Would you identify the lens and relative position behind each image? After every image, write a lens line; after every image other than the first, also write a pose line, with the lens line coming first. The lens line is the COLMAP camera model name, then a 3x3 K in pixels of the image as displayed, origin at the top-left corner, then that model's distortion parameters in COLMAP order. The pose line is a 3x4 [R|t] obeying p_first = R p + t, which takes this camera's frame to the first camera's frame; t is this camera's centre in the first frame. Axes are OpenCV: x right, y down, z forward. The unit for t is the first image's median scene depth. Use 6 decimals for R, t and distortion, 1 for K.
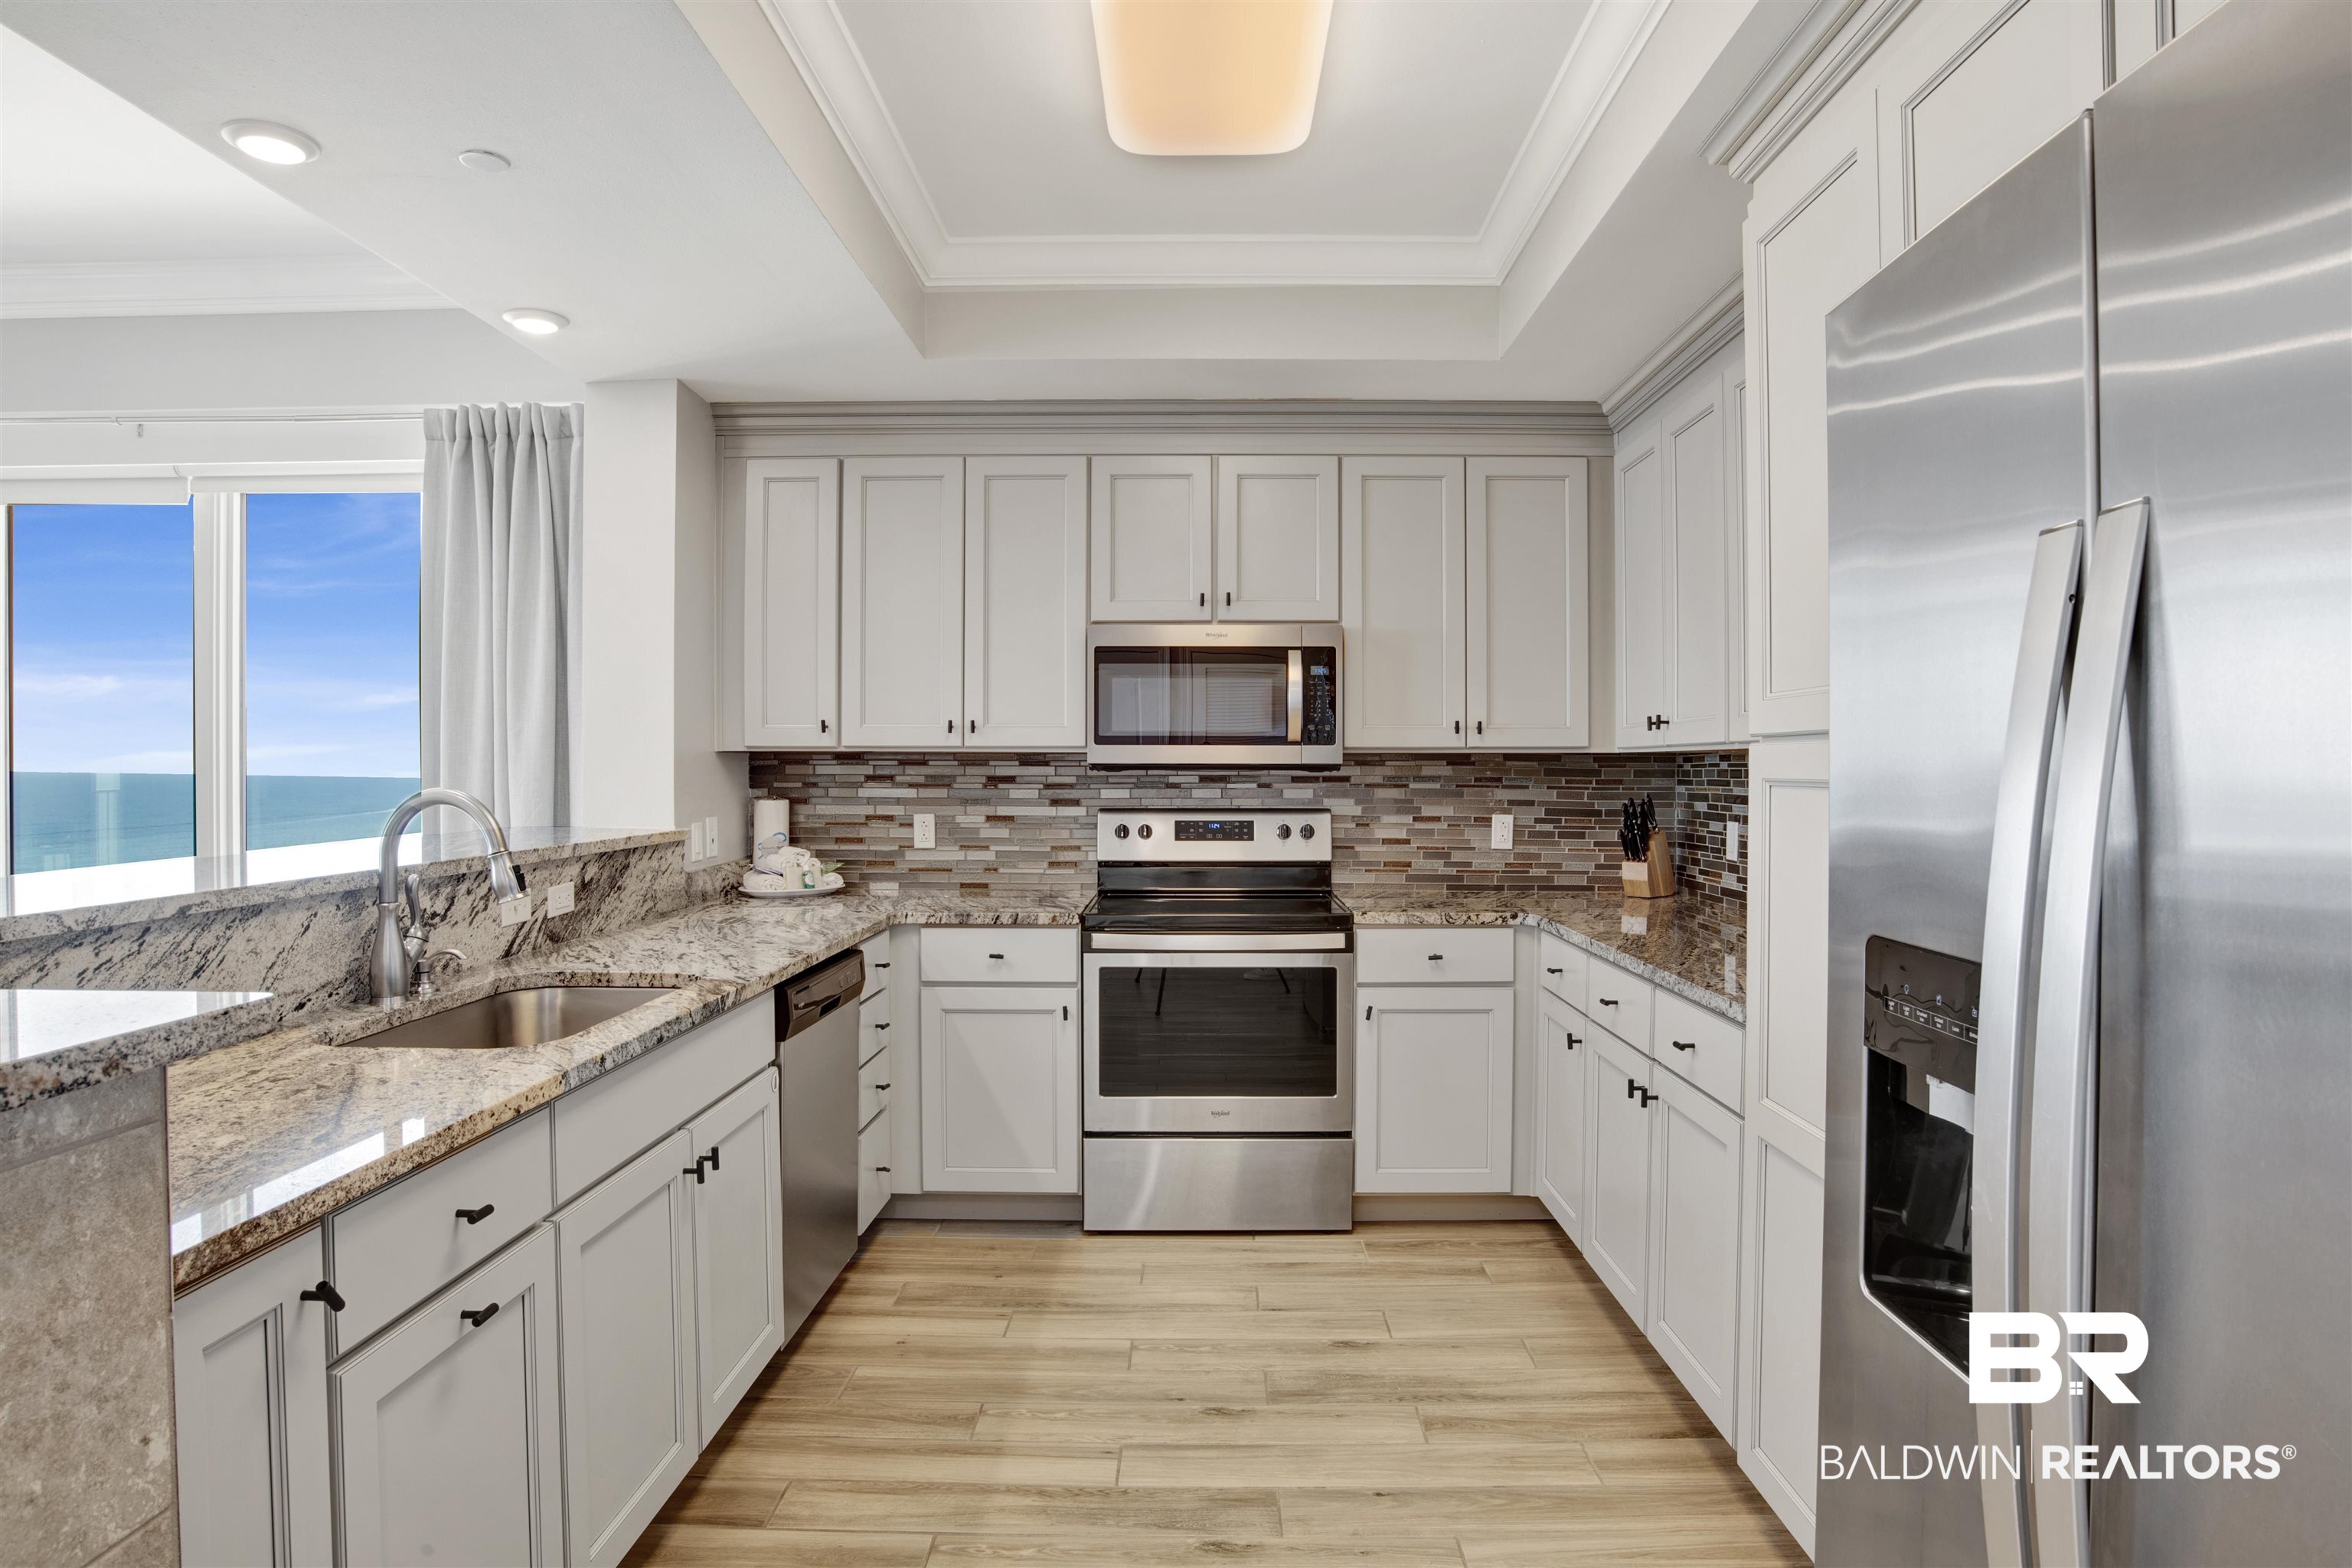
lens RADIAL K [[1291.2, 0, 1179.1], [0, 1291.2, 775.8], [0, 0, 1]] dist [-0.070673, 0.025375]
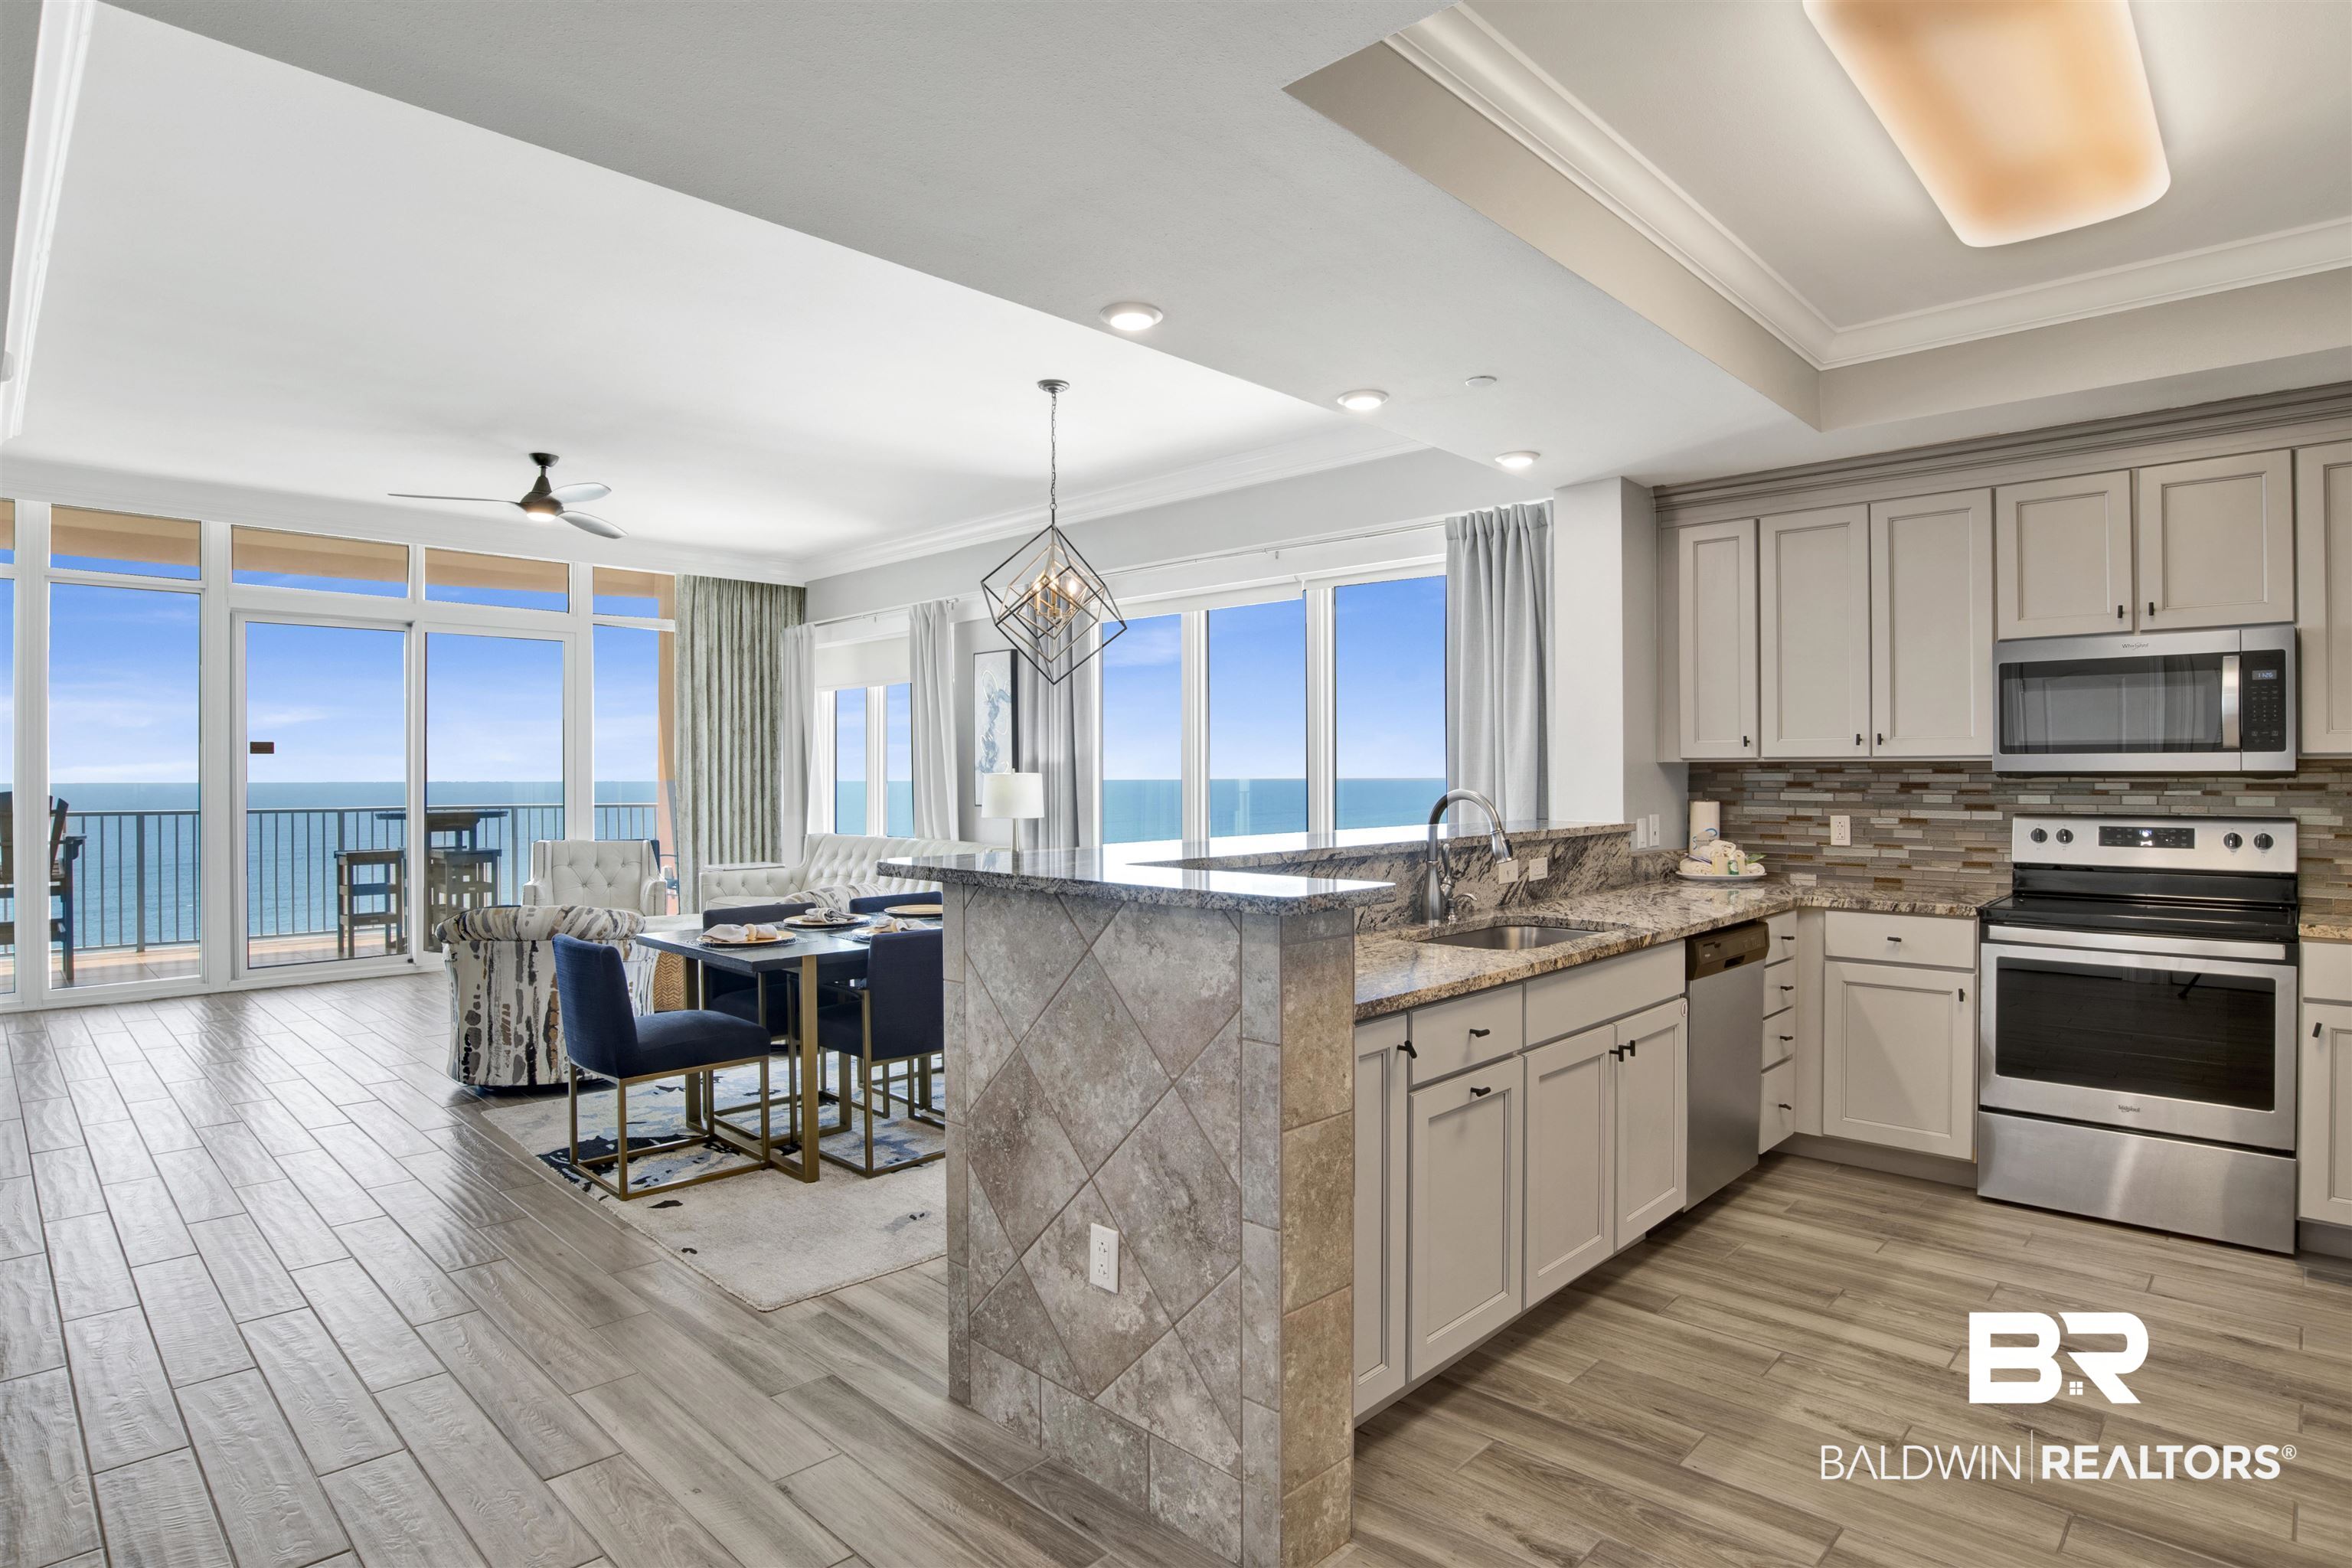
lens RADIAL K [[1223.8, 0, 1192.4], [0, 1223.8, 770.1], [0, 0, 1]] dist [-0.068406, 0.022846]
pose [[0.738154, -0.003739, -0.674622, 0.106564], [-0.002595, 0.999962, -0.008381, -0.000346], [0.674628, 0.007937, 0.738116, -0.193036]]
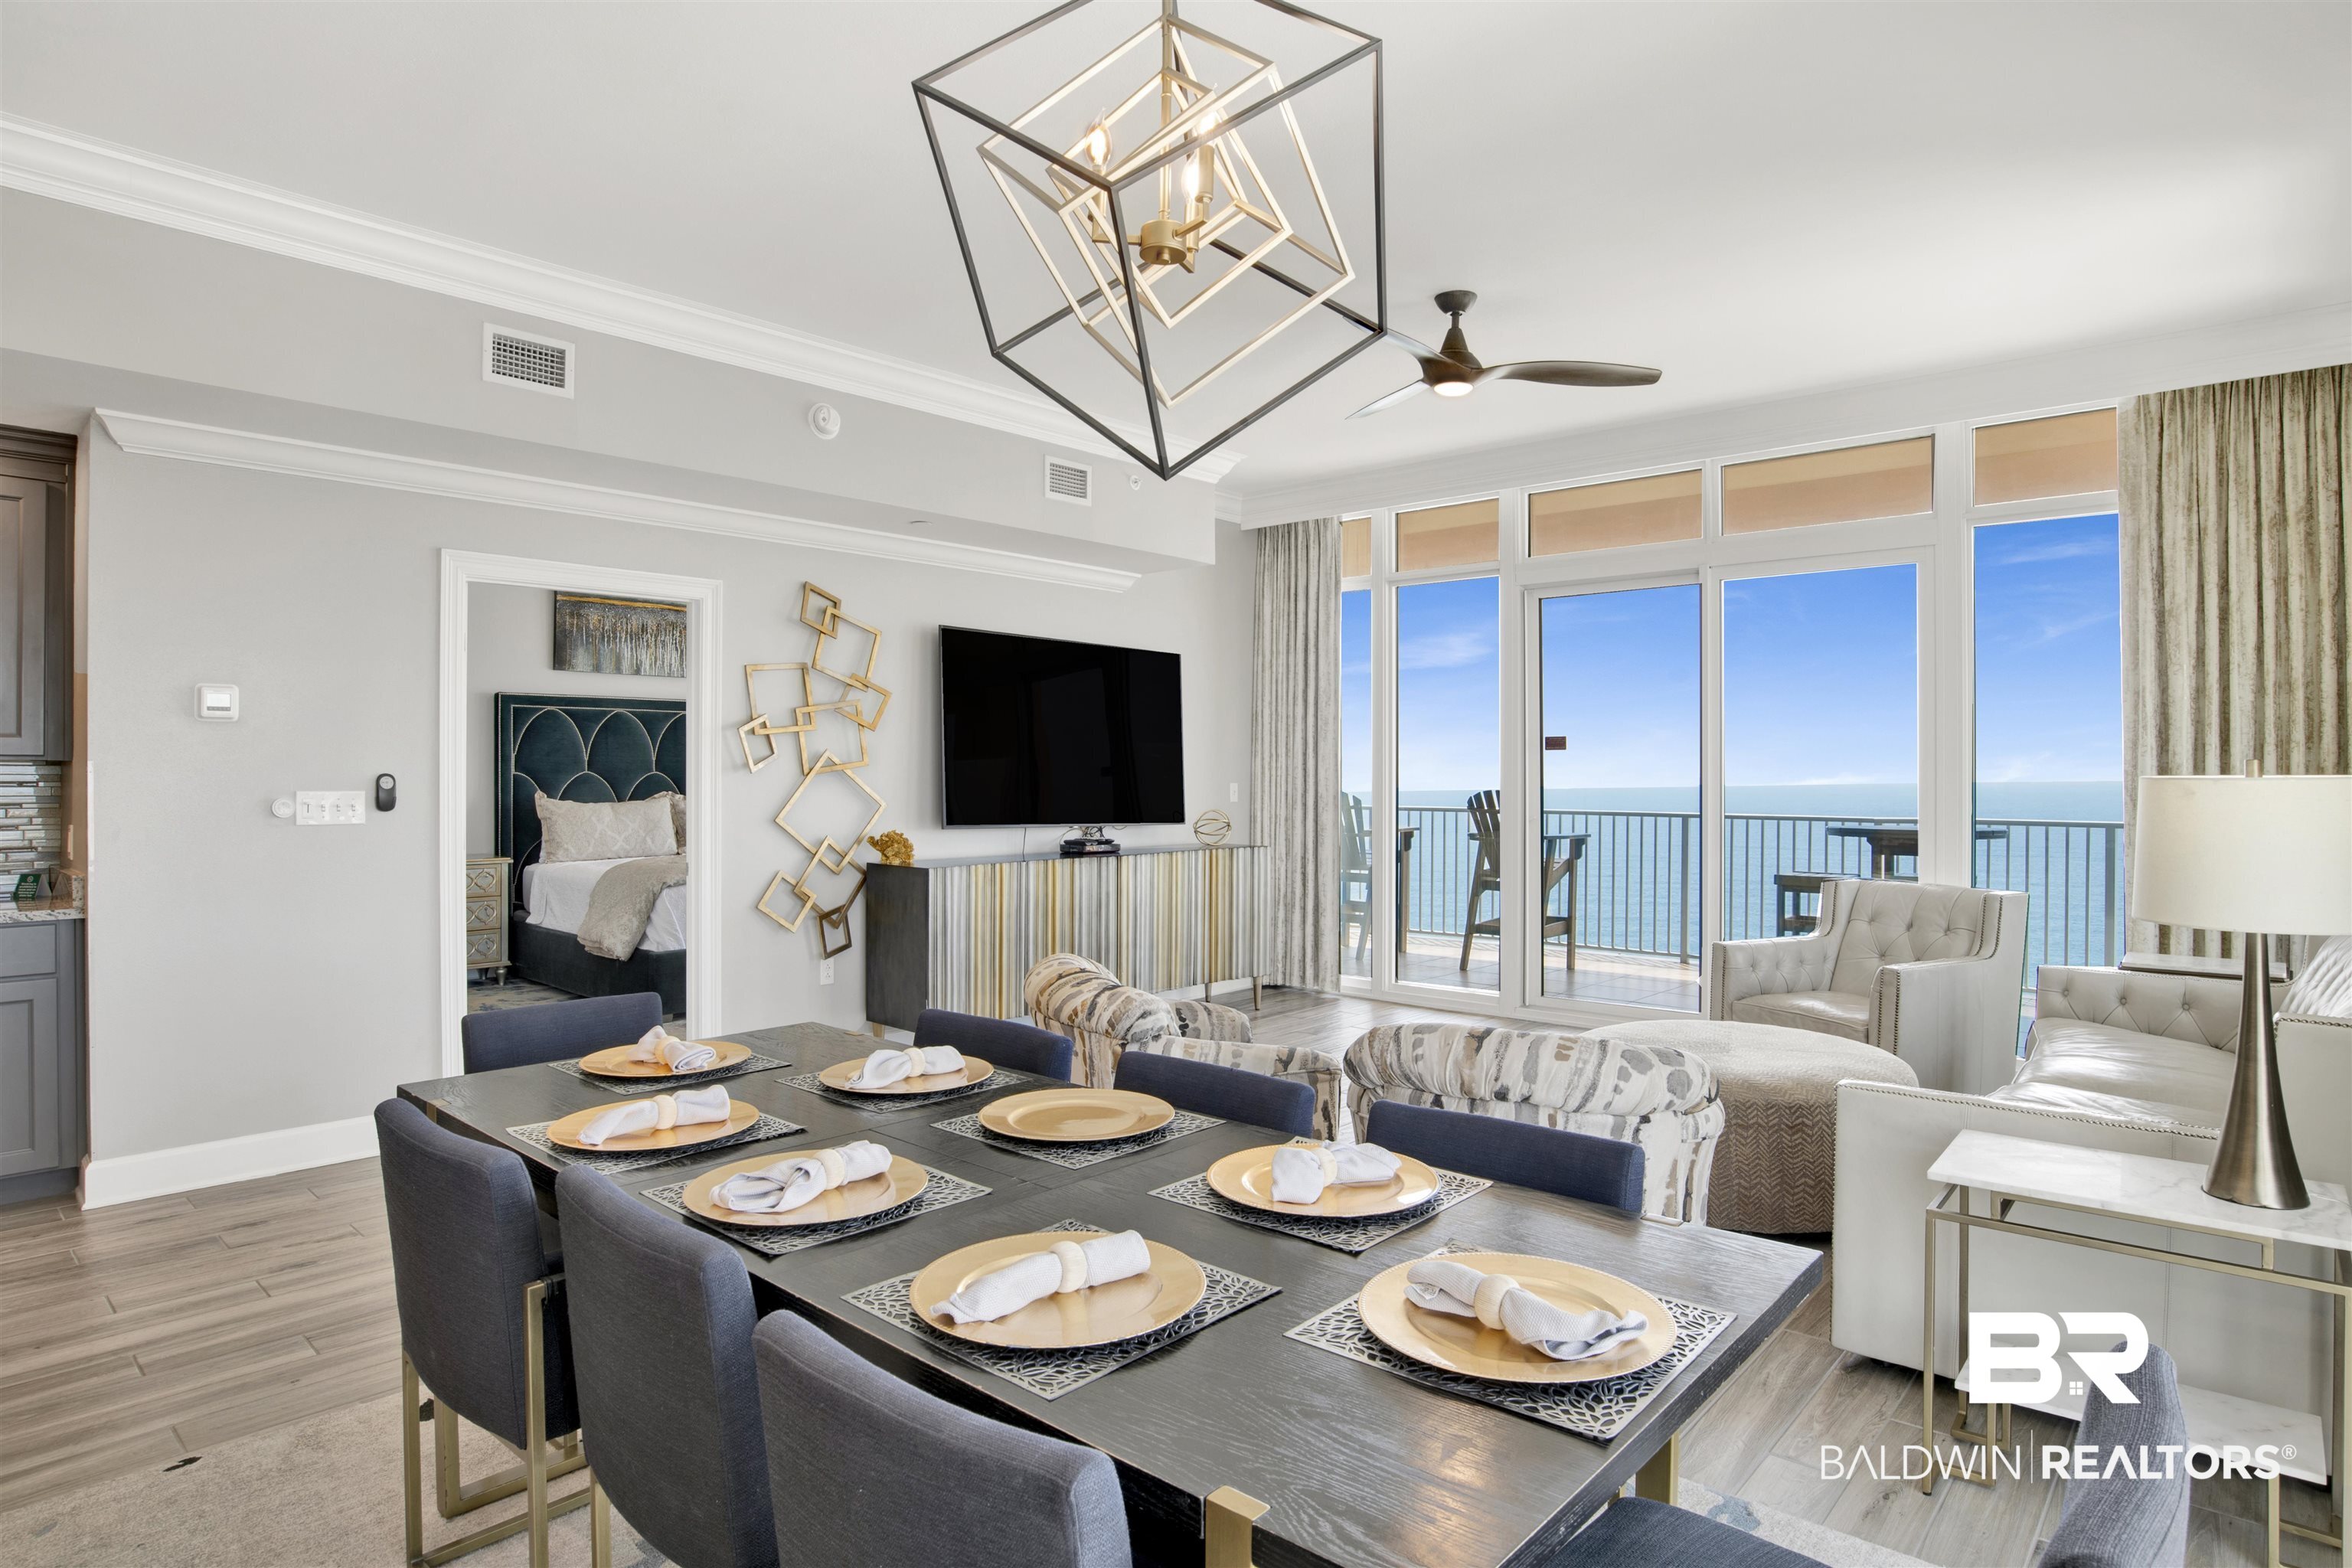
lens RADIAL K [[1274.5, 0, 1164.0], [0, 1274.5, 773.8], [0, 0, 1]] dist [-0.074863, 0.027479]
pose [[-0.661609, -0.001694, -0.749847, -0.587971], [-0.006915, 0.999969, 0.003842, -0.009165], [0.749817, 0.007727, -0.661600, 0.941817]]
